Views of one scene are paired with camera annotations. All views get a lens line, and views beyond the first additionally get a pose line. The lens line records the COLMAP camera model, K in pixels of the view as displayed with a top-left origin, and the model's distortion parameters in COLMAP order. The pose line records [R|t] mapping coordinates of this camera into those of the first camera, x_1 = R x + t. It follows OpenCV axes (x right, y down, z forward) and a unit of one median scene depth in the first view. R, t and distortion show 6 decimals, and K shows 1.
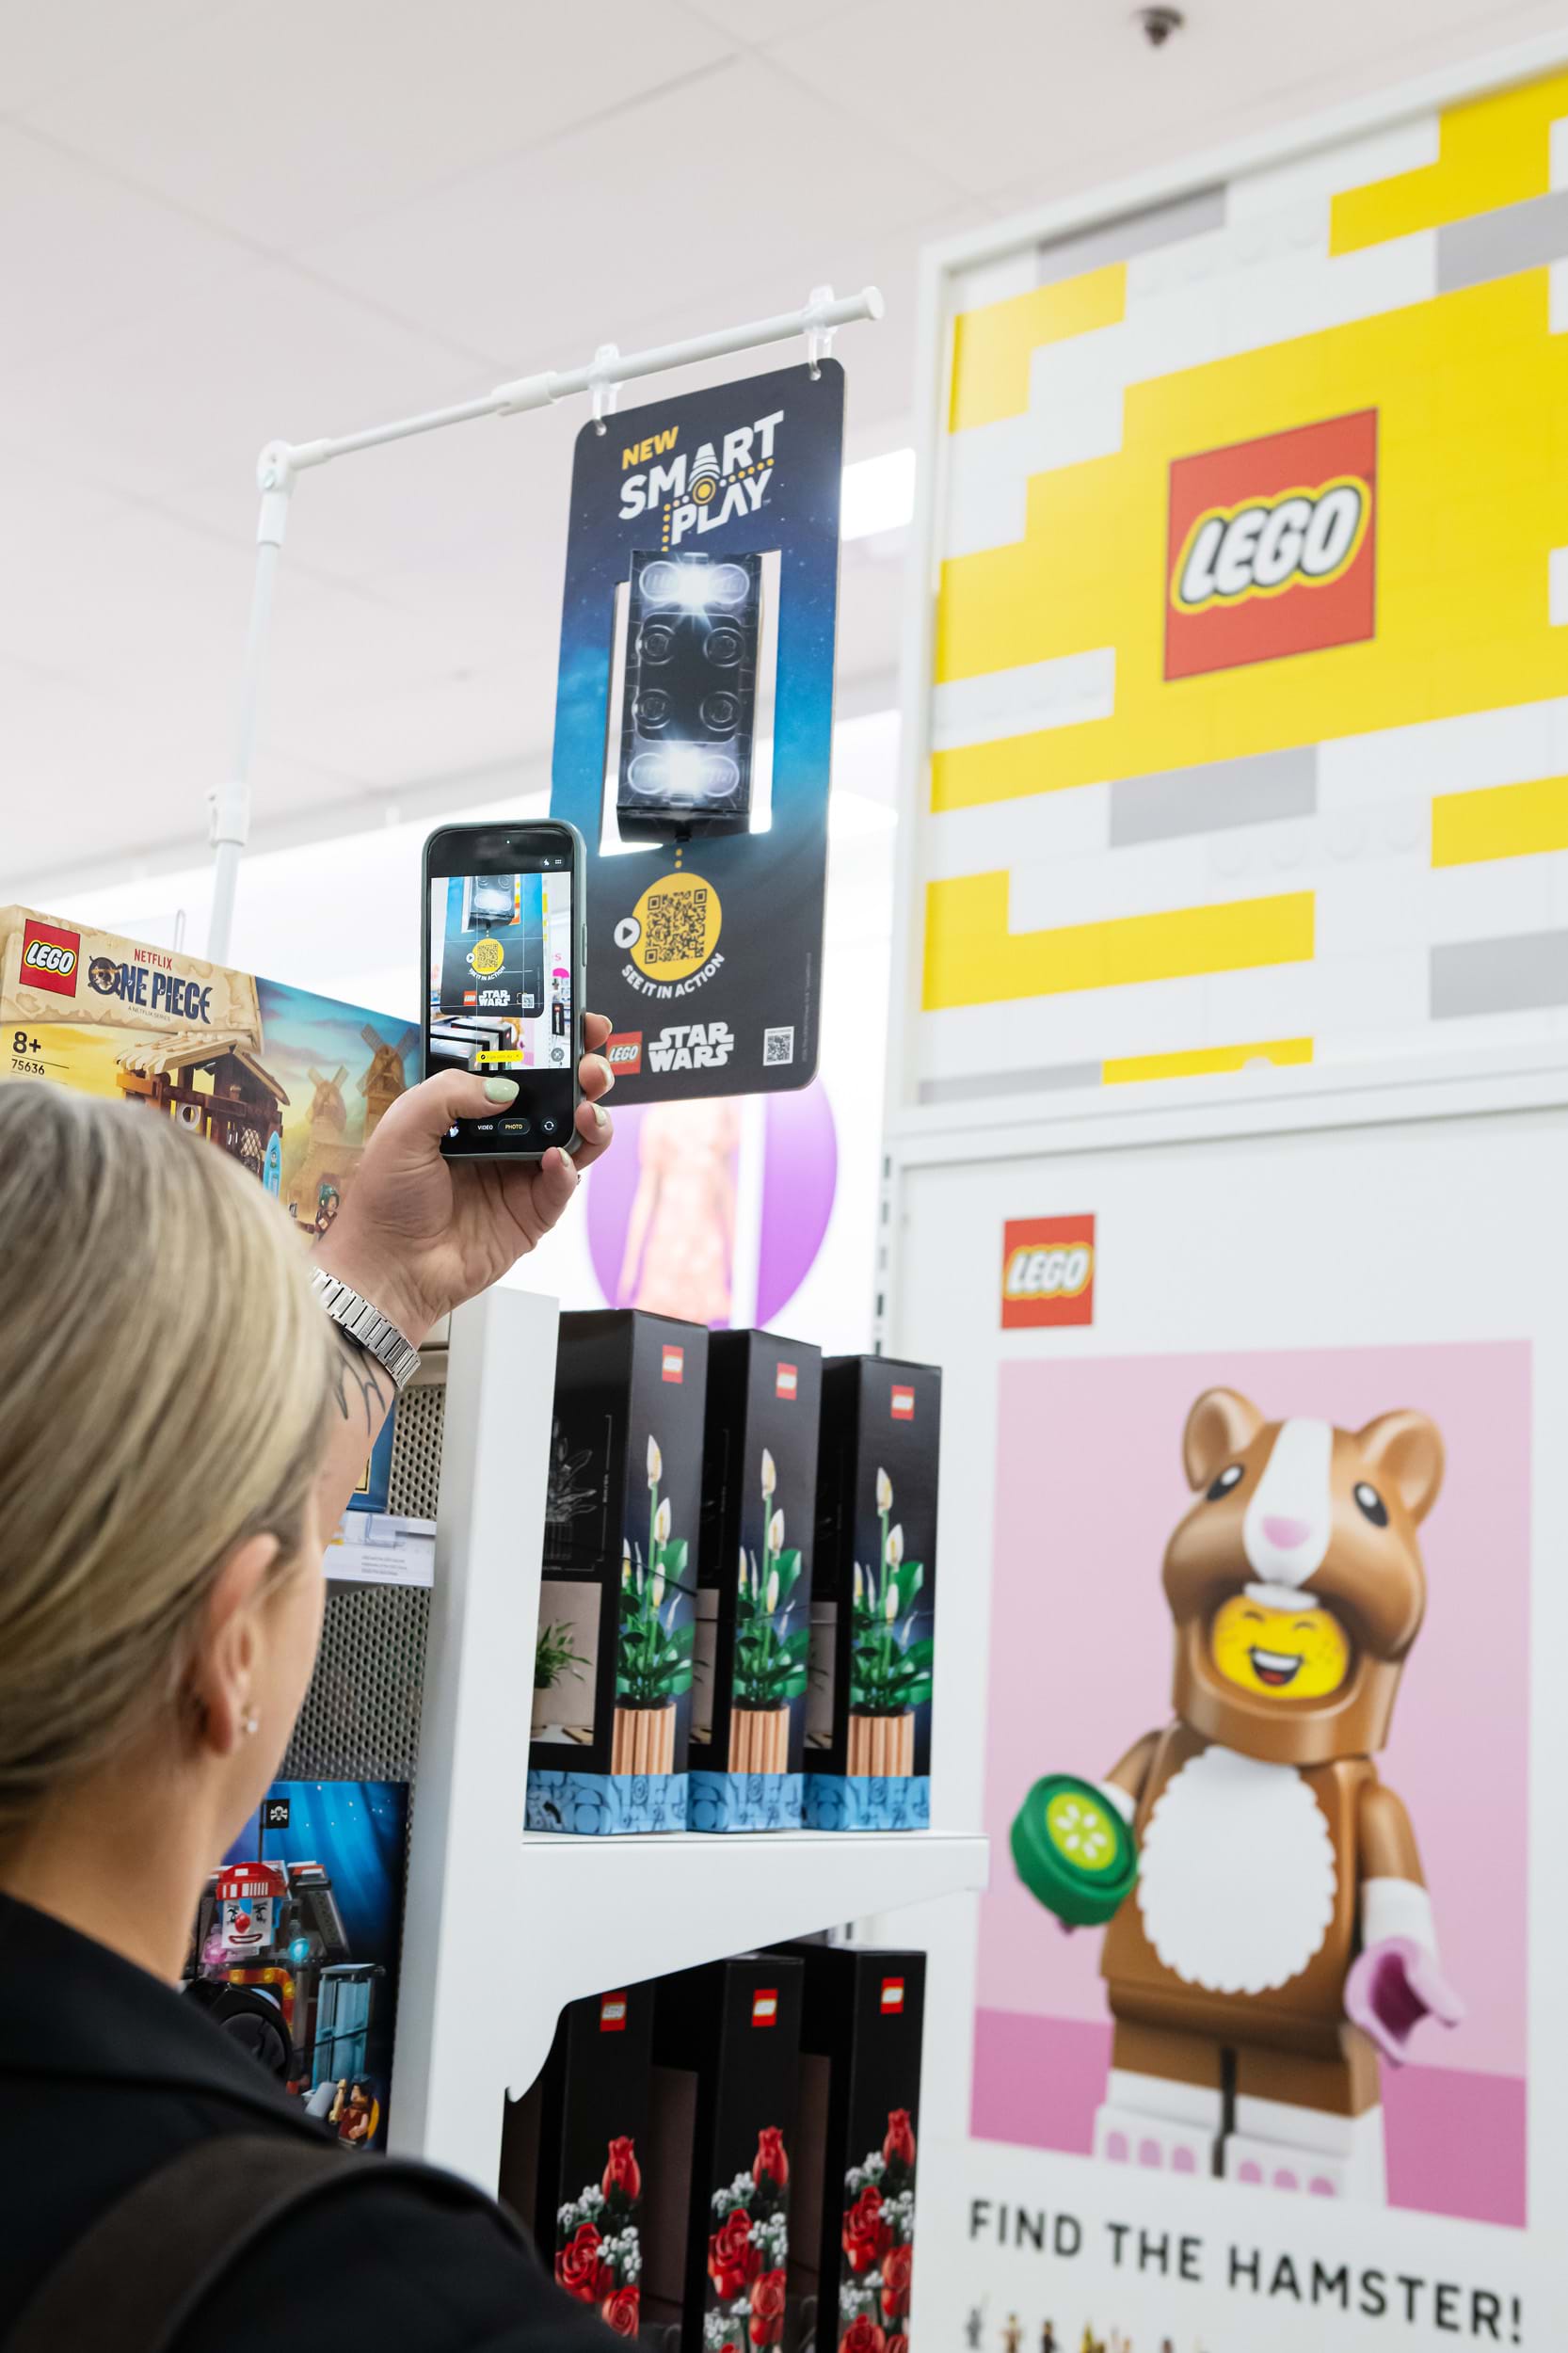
lens RADIAL K [[2971.4, 0, 784.0], [0, 2971.4, 1176.5], [0, 0, 1]] dist [-0.101454, 0.743495]
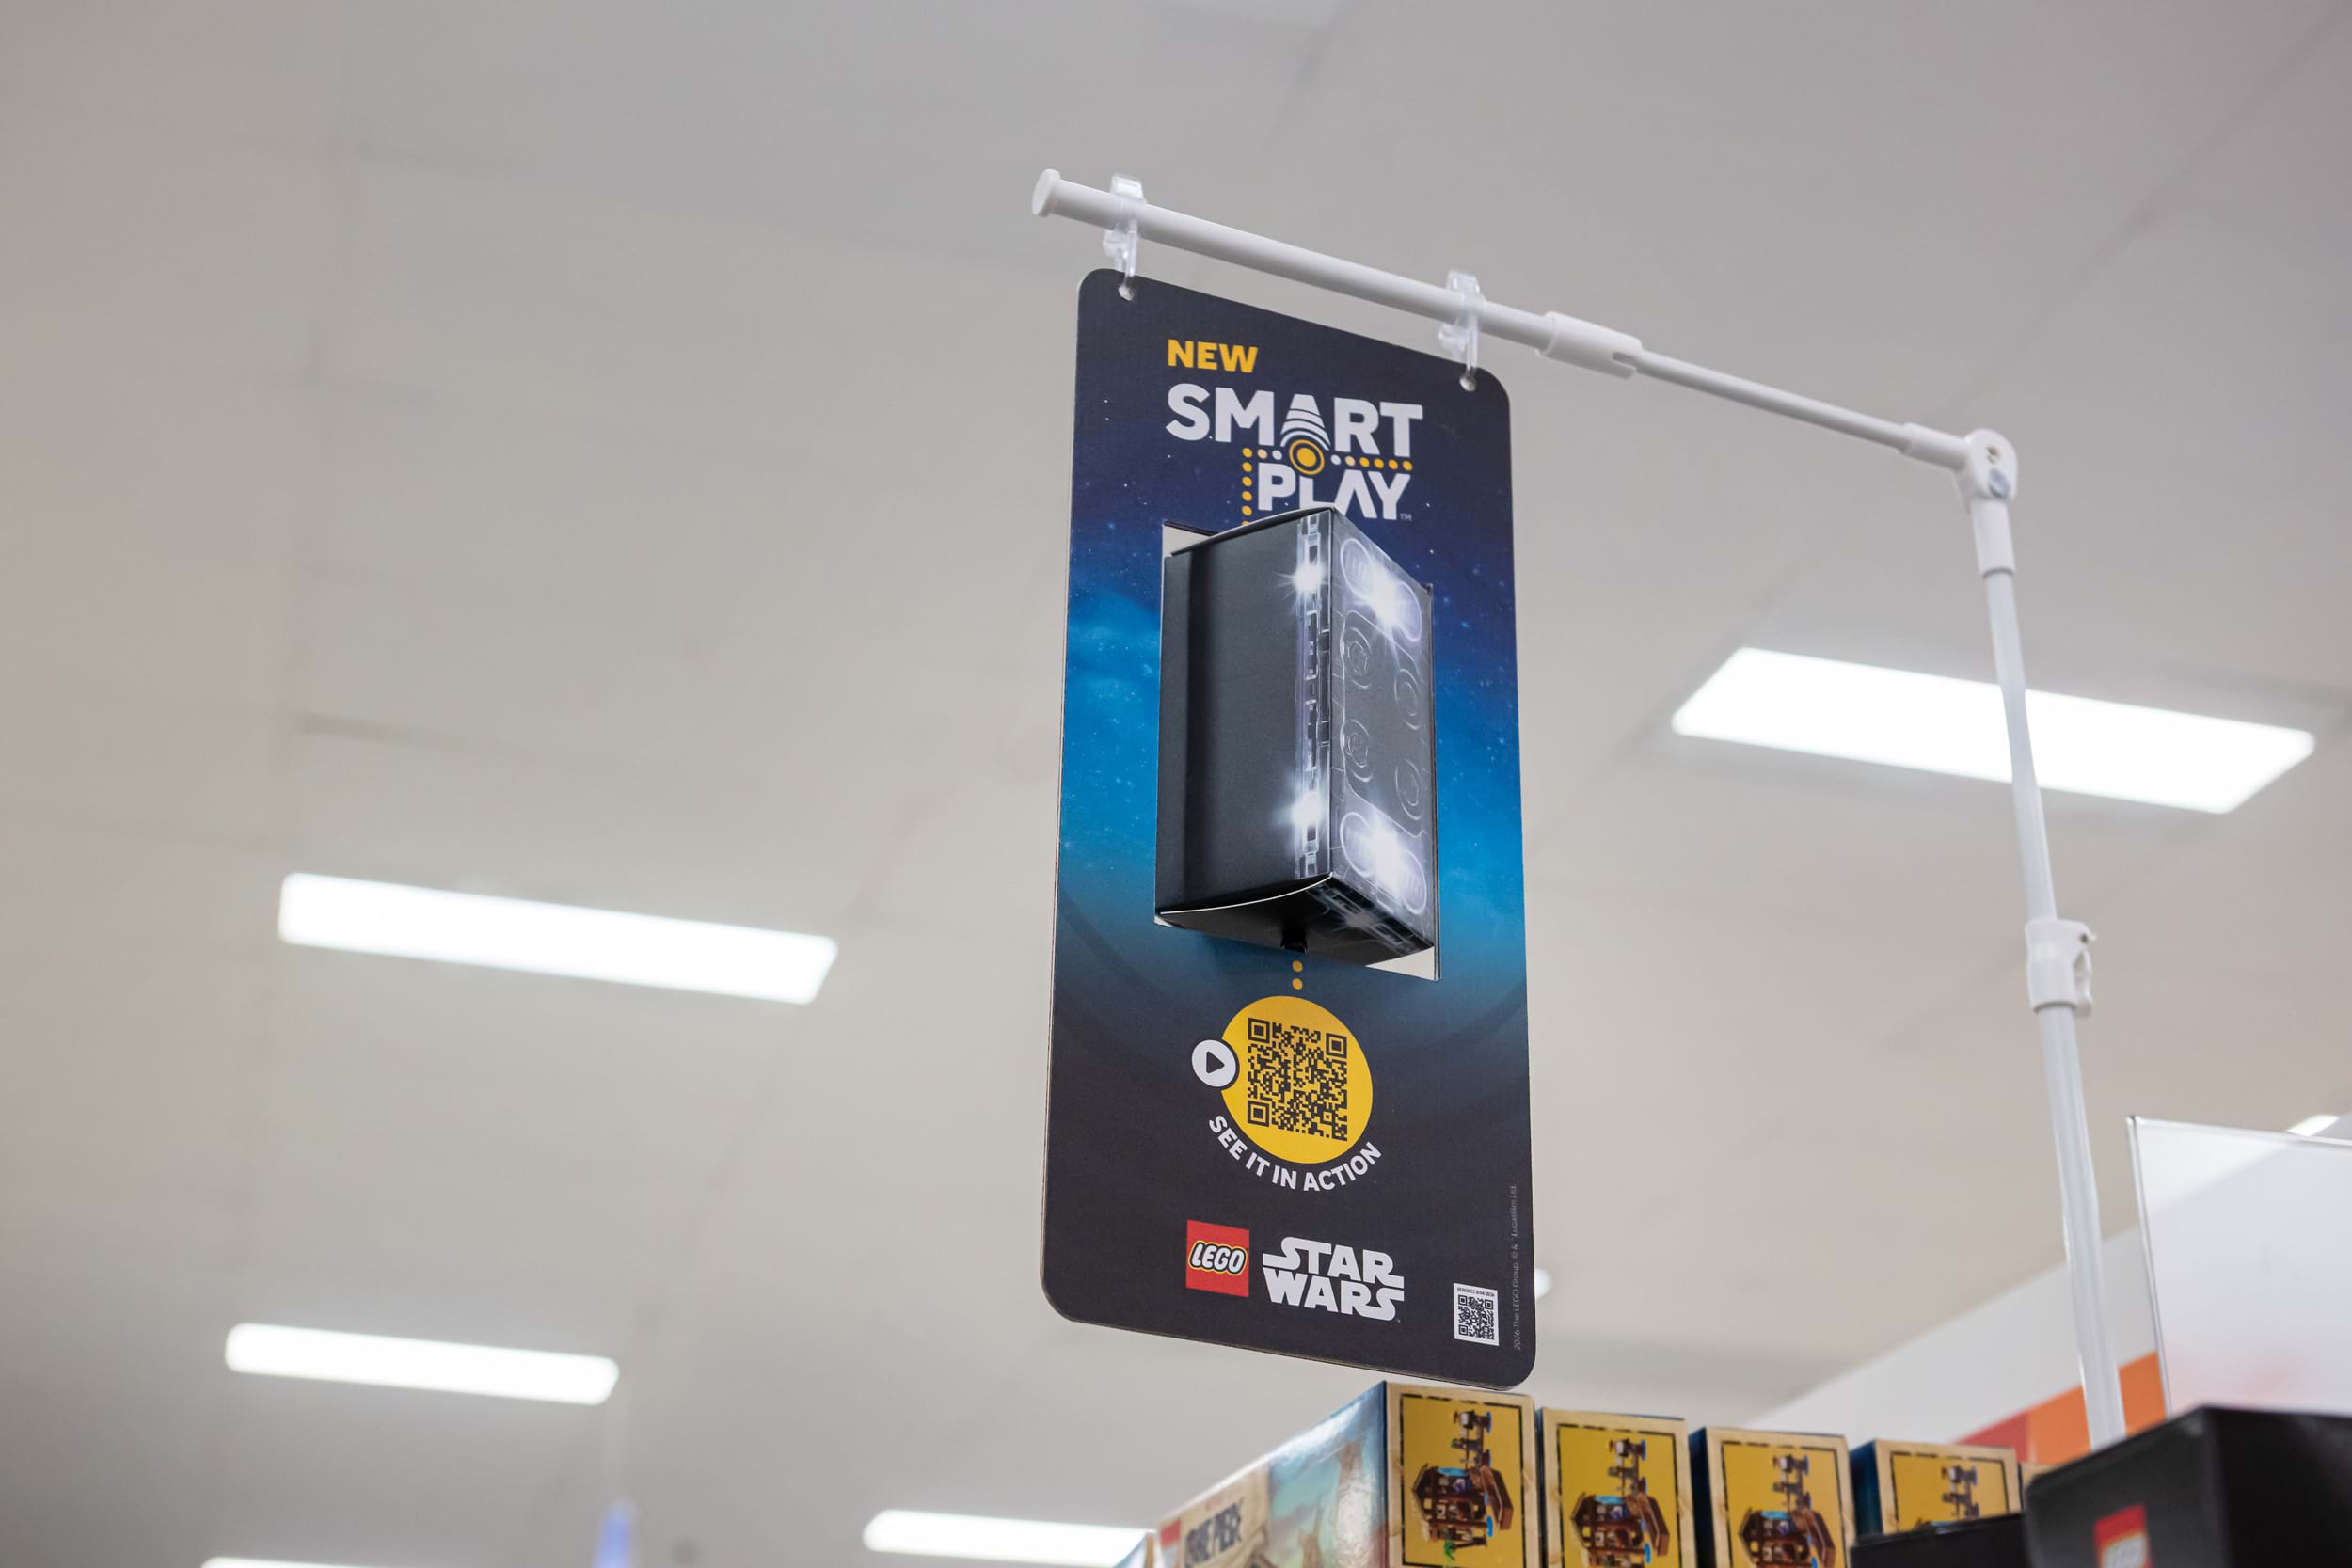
lens RADIAL K [[3044.0, 0, 1176.0], [0, 3044.0, 784.0], [0, 0, 1]] dist [0.029561, 0.004028]
pose [[0.560322, 0.338509, 0.755944, -0.548719], [-0.166367, 0.940069, -0.297644, 0.053338], [-0.811394, 0.041012, 0.583058, 0.617764]]
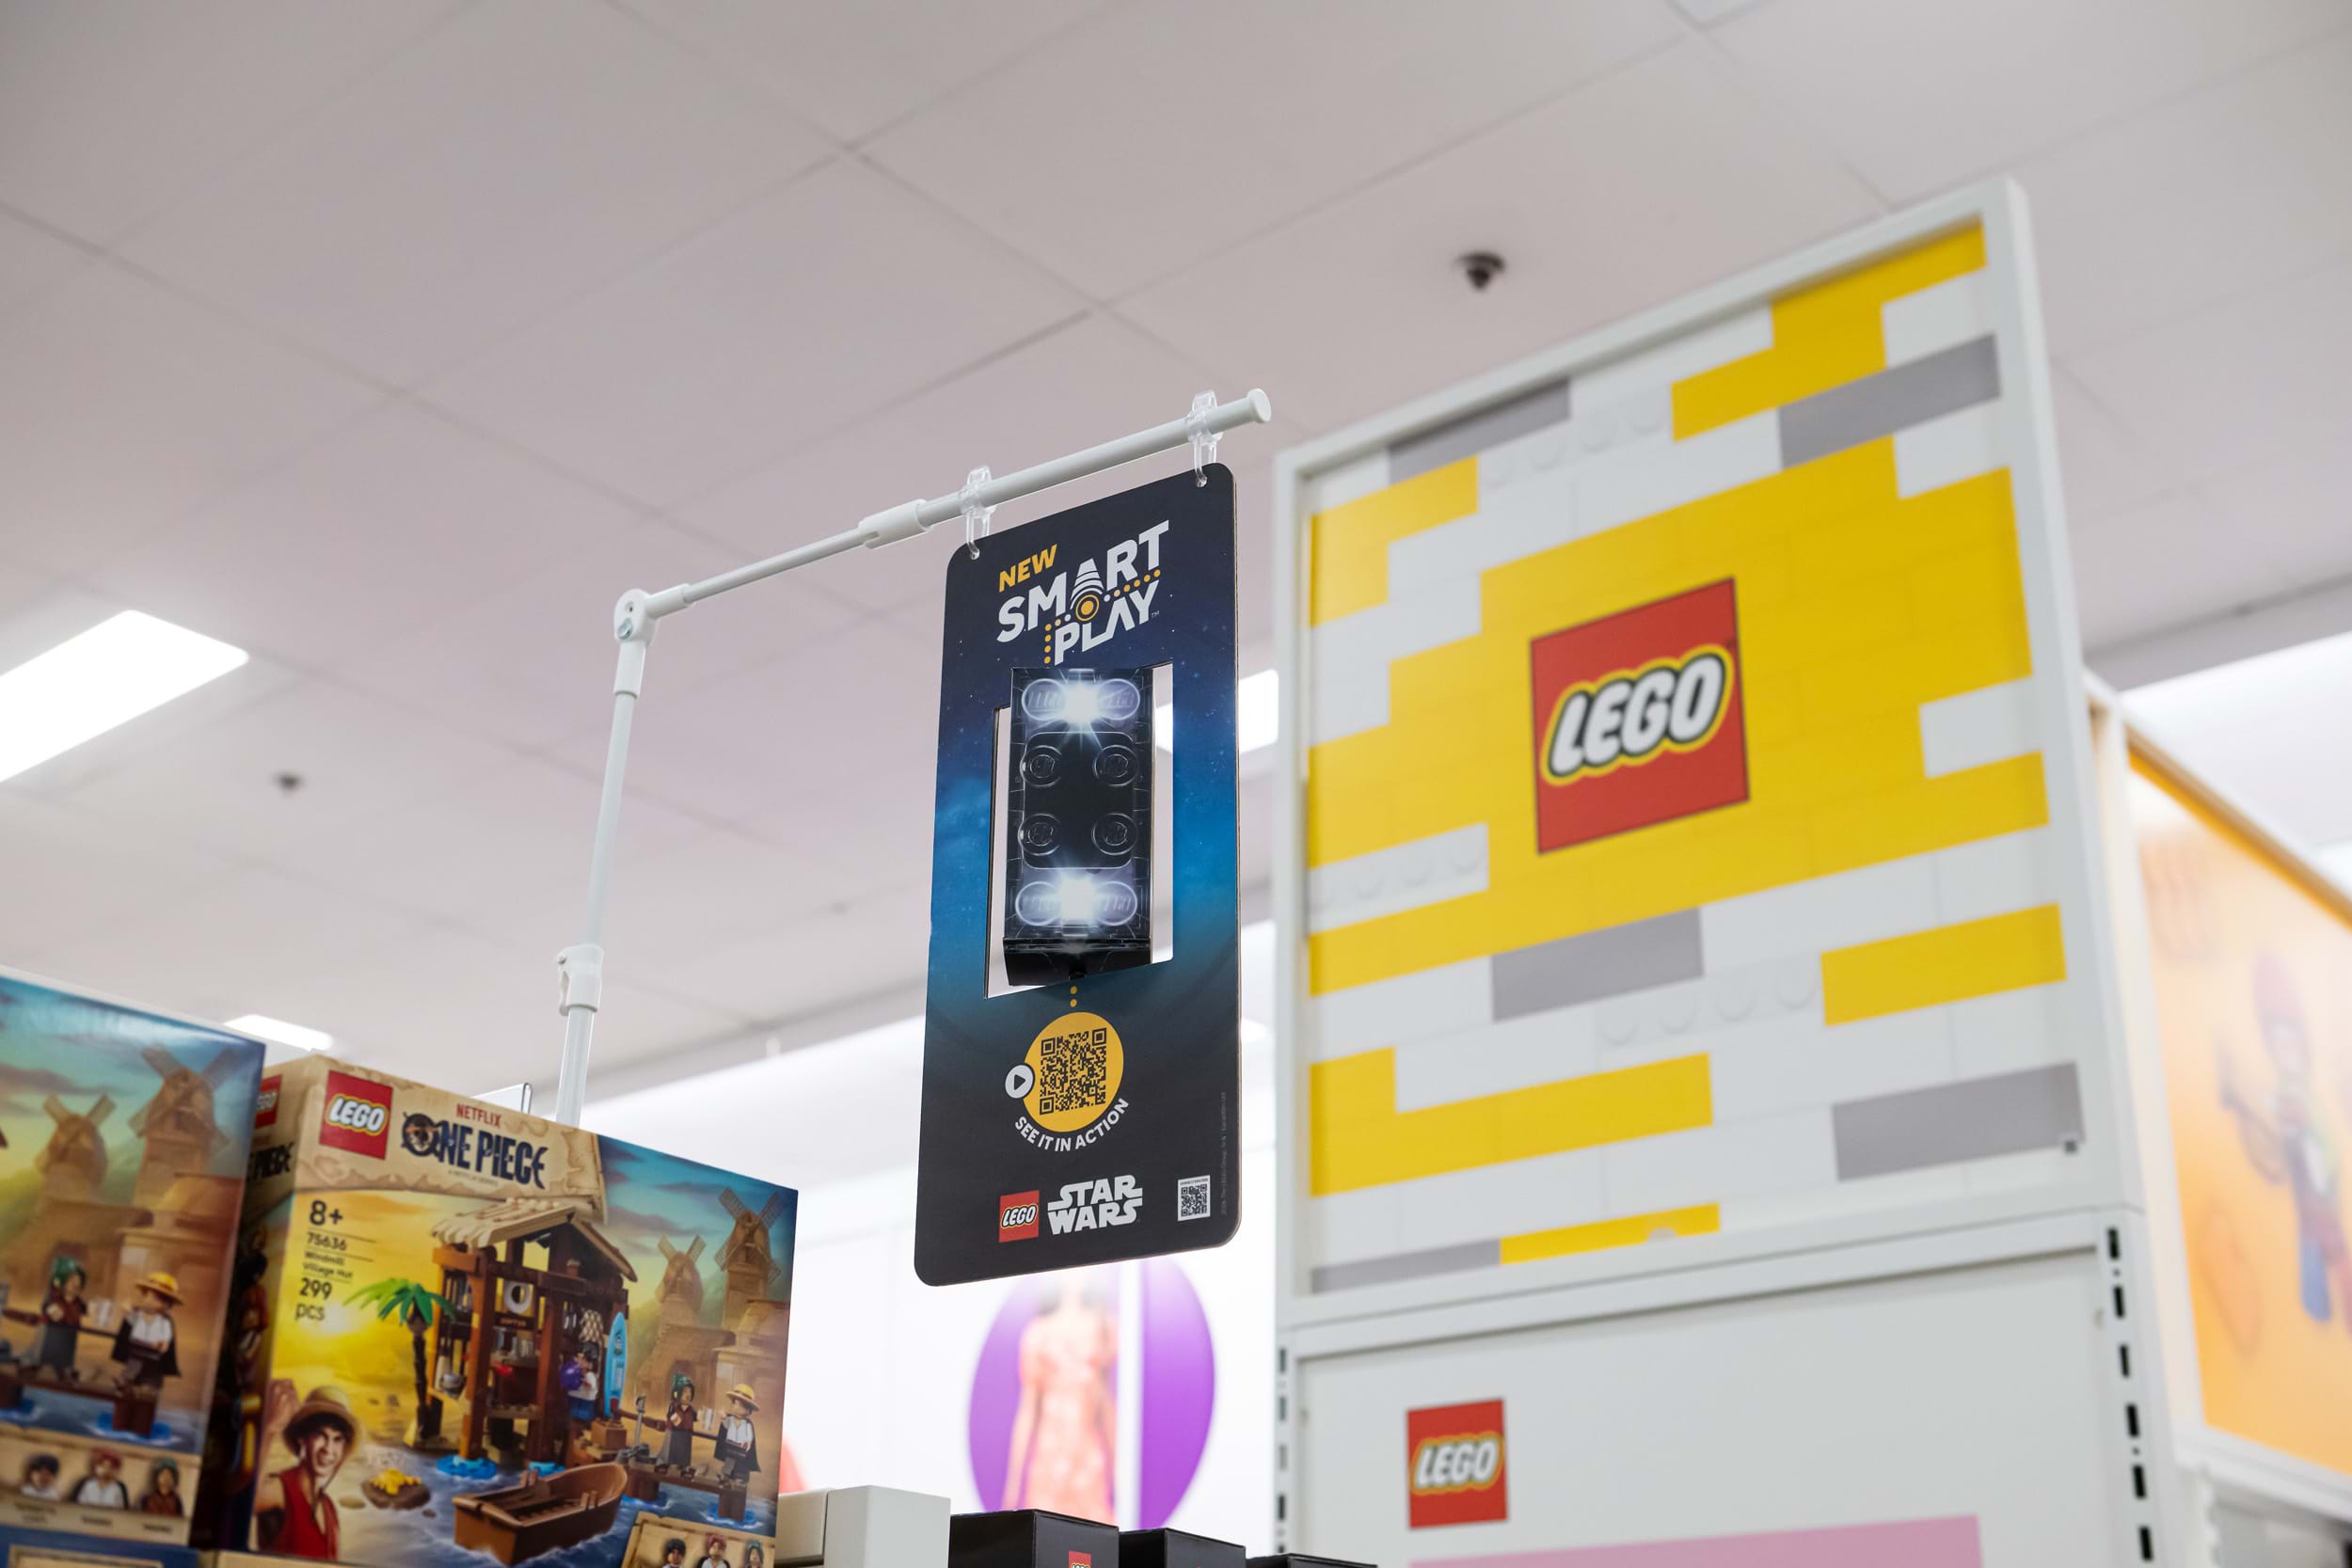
lens RADIAL K [[2812.2, 0, 1170.1], [0, 2812.2, 805.8], [0, 0, 1]] dist [0.006533, -0.024186]
pose [[0.999230, -0.037581, 0.011274, -0.013169], [0.039089, 0.978349, -0.203236, 0.011244], [-0.003392, 0.203521, 0.979065, 0.143138]]
